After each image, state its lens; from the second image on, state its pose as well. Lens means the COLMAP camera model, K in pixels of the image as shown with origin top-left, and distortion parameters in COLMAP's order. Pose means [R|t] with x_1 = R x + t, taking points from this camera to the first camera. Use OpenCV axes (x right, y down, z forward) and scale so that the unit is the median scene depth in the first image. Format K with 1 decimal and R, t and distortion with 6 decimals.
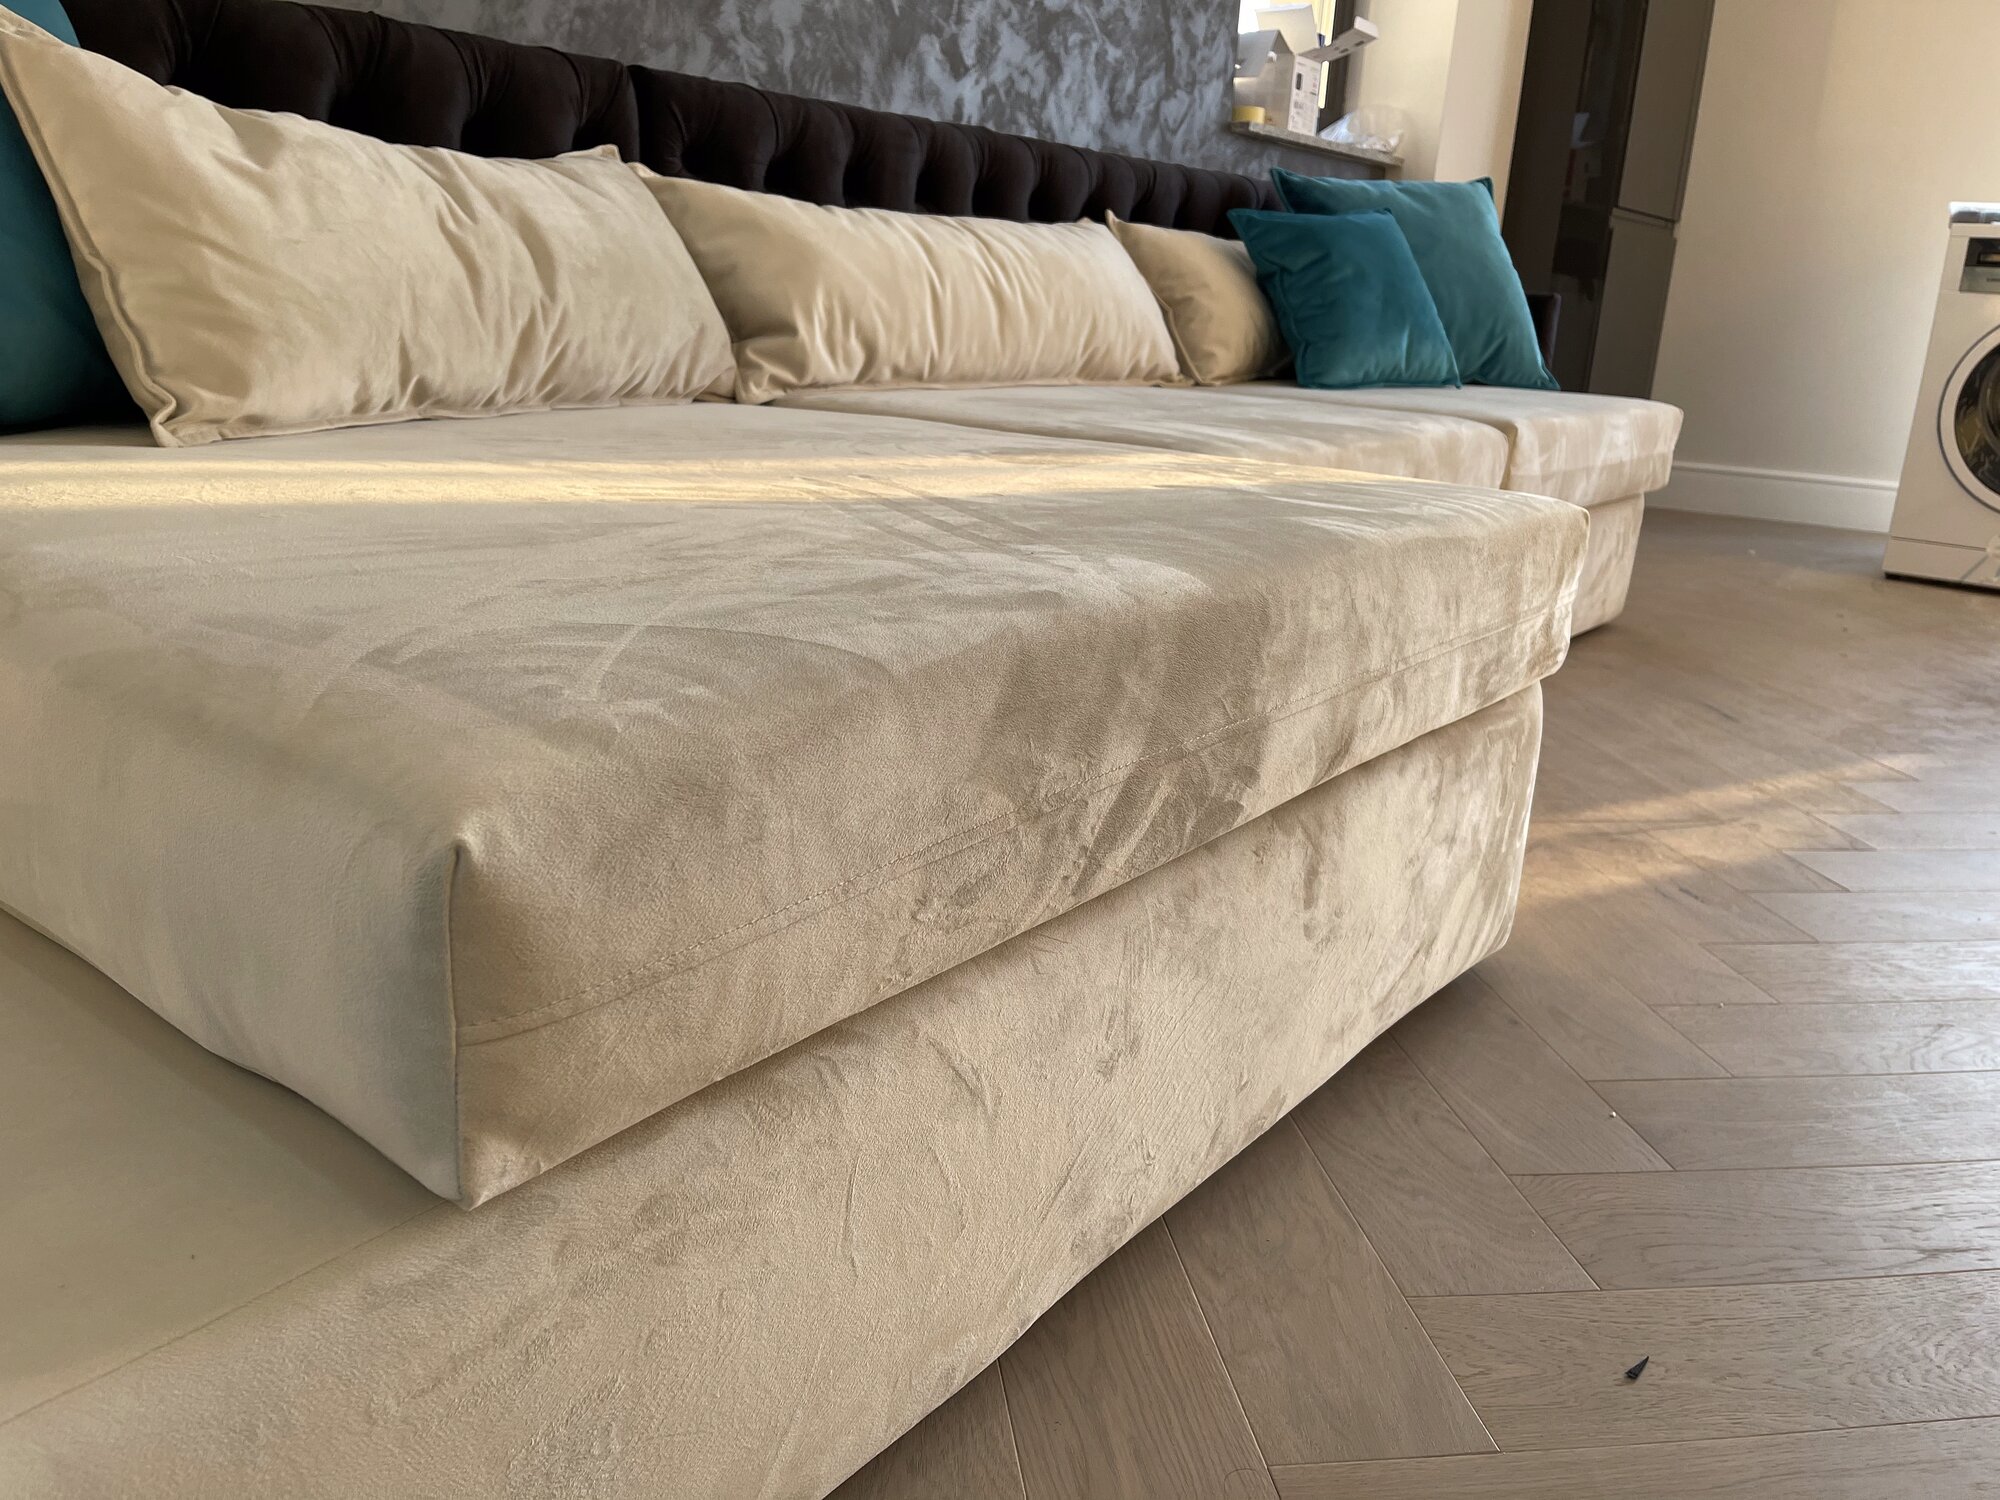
lens RADIAL K [[1526.5, 0, 996.0], [0, 1526.5, 746.2], [0, 0, 1]] dist [0.062486, -0.073824]
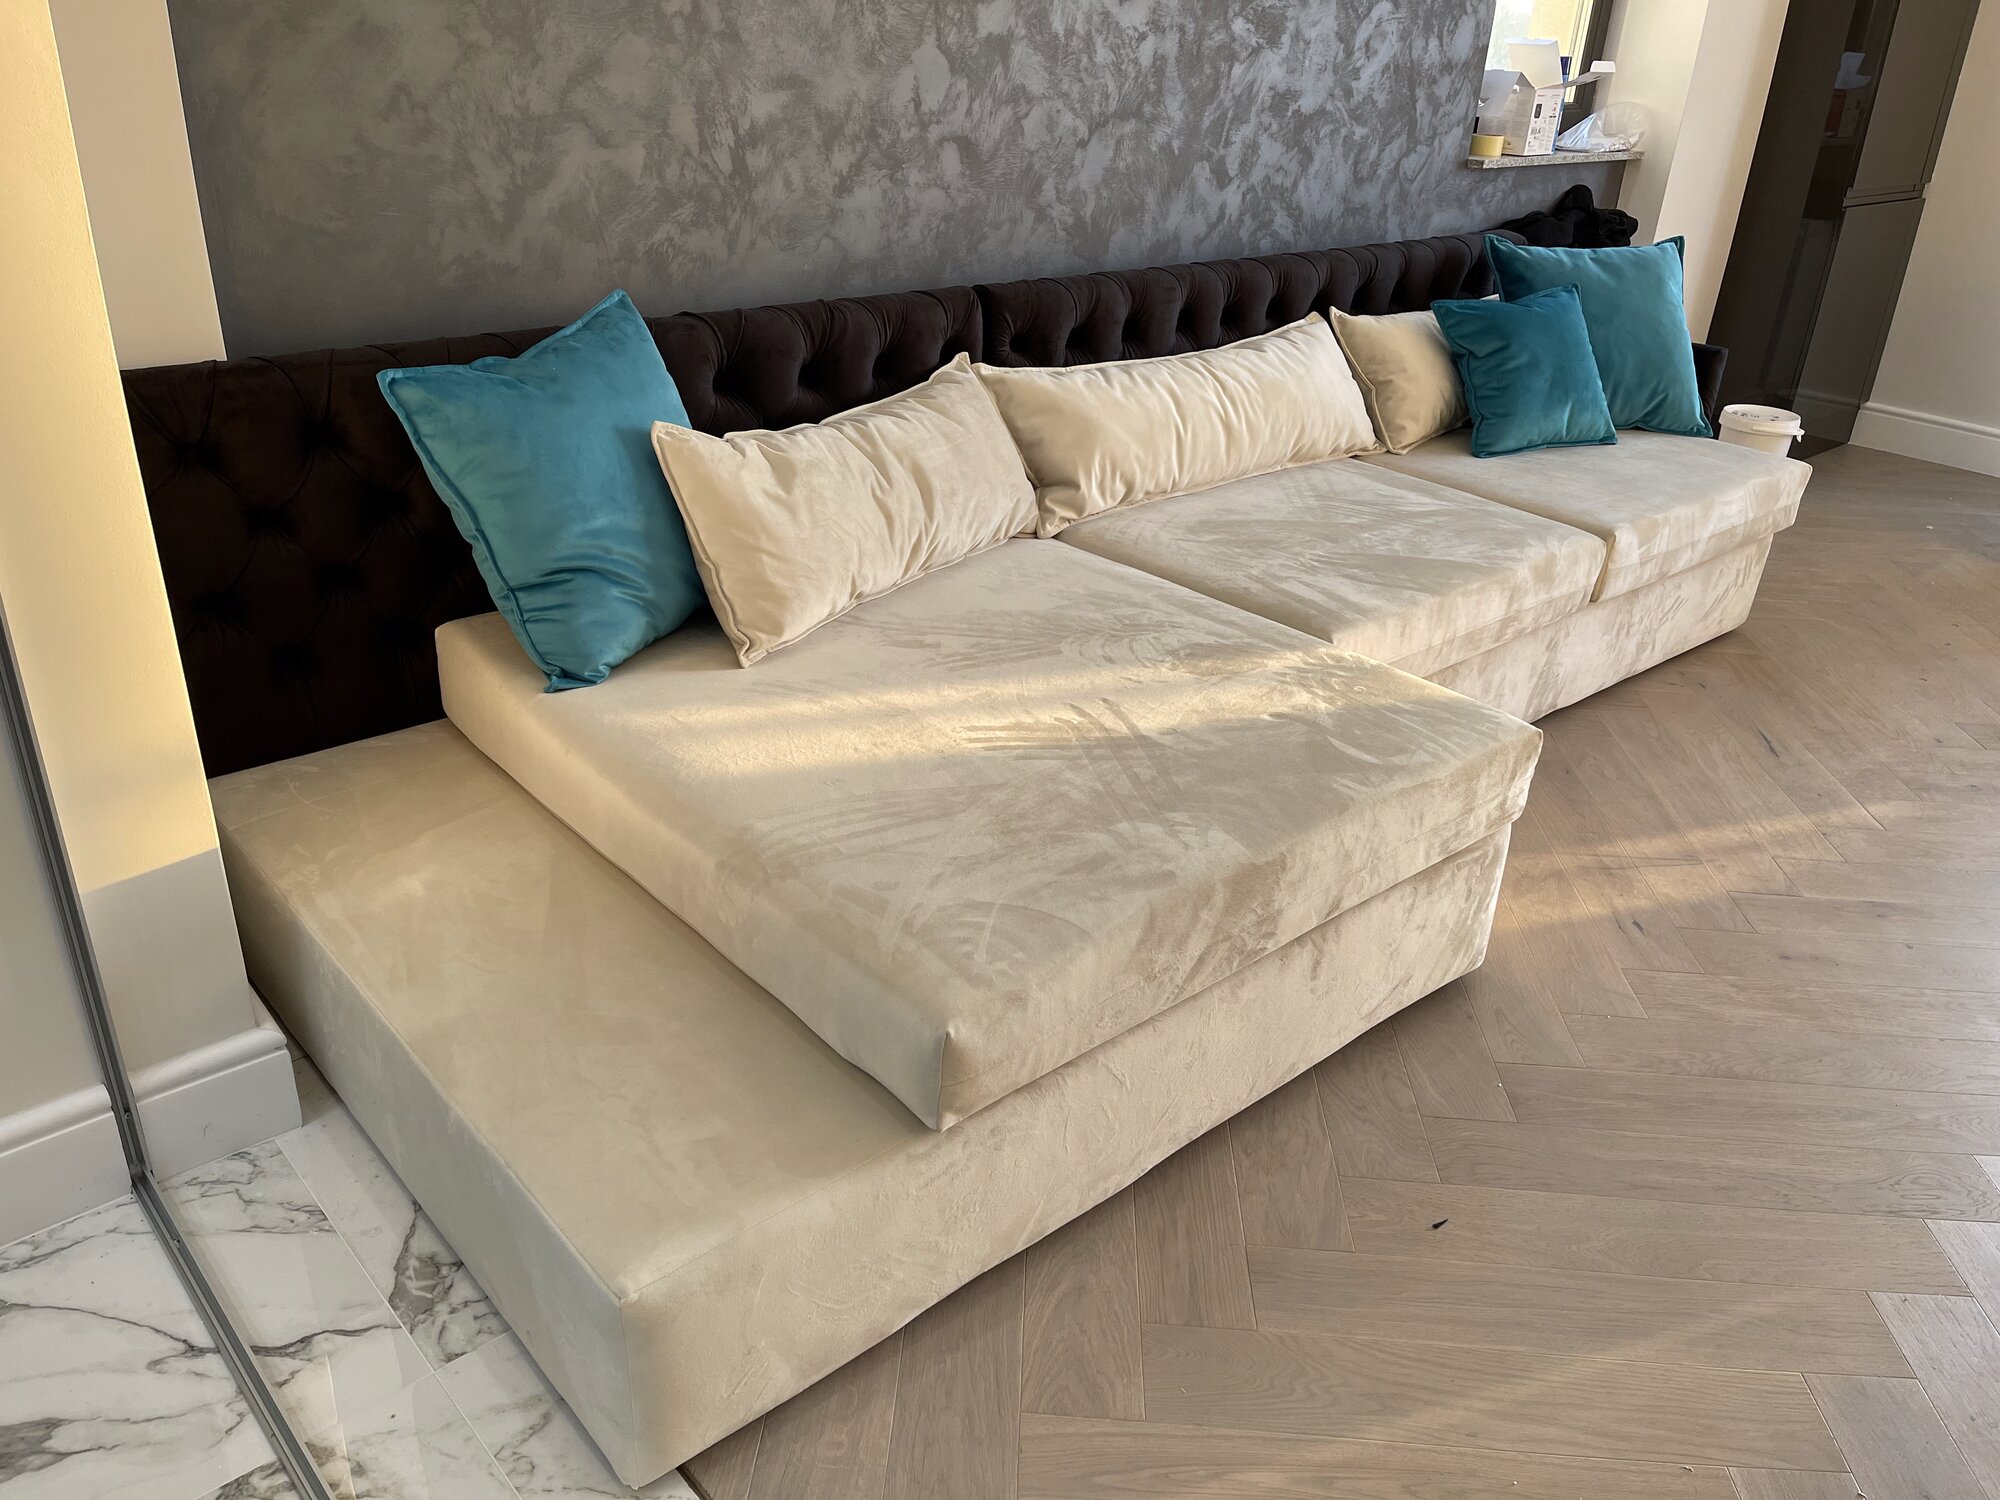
lens RADIAL K [[1511.4, 0, 999.1], [0, 1511.4, 746.9], [0, 0, 1]] dist [0.091946, -0.133887]
pose [[0.982953, 0.078442, -0.166283, 0.055504], [-0.050667, 0.984967, 0.165143, -0.248158], [0.176737, -0.153903, 0.972151, -0.463008]]
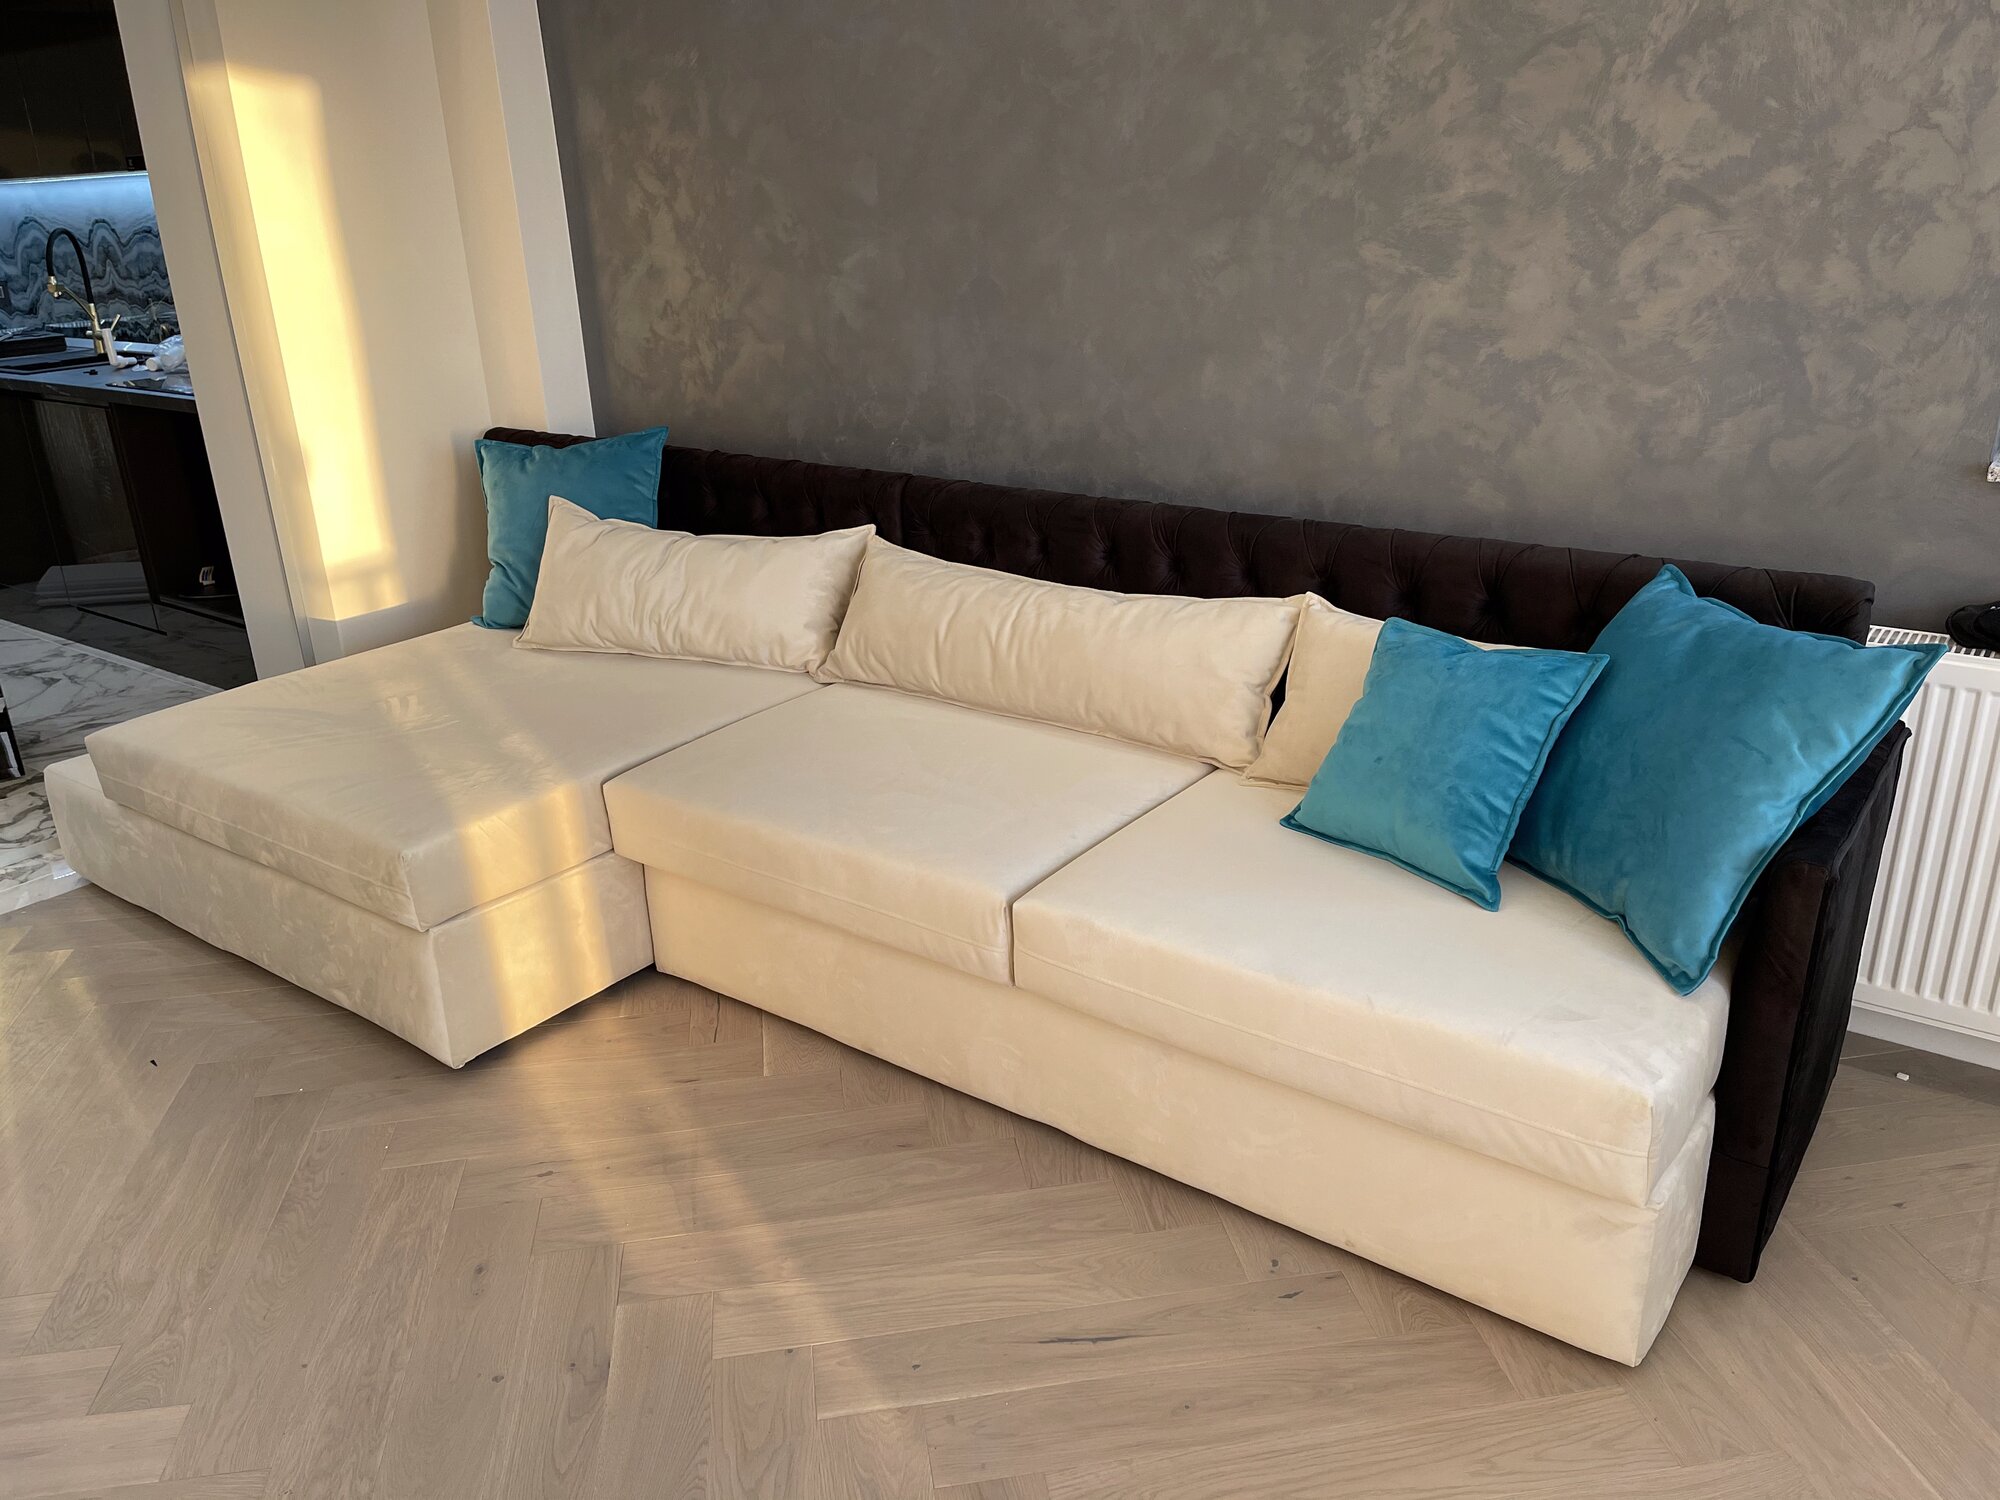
lens RADIAL K [[1511.4, 0, 999.1], [0, 1511.4, 746.9], [0, 0, 1]] dist [0.091946, -0.133887]
pose [[0.009925, 0.311311, -0.950256, 1.422717], [-0.248568, 0.921242, 0.299210, -0.680630], [0.968564, 0.233234, 0.086526, 1.001357]]
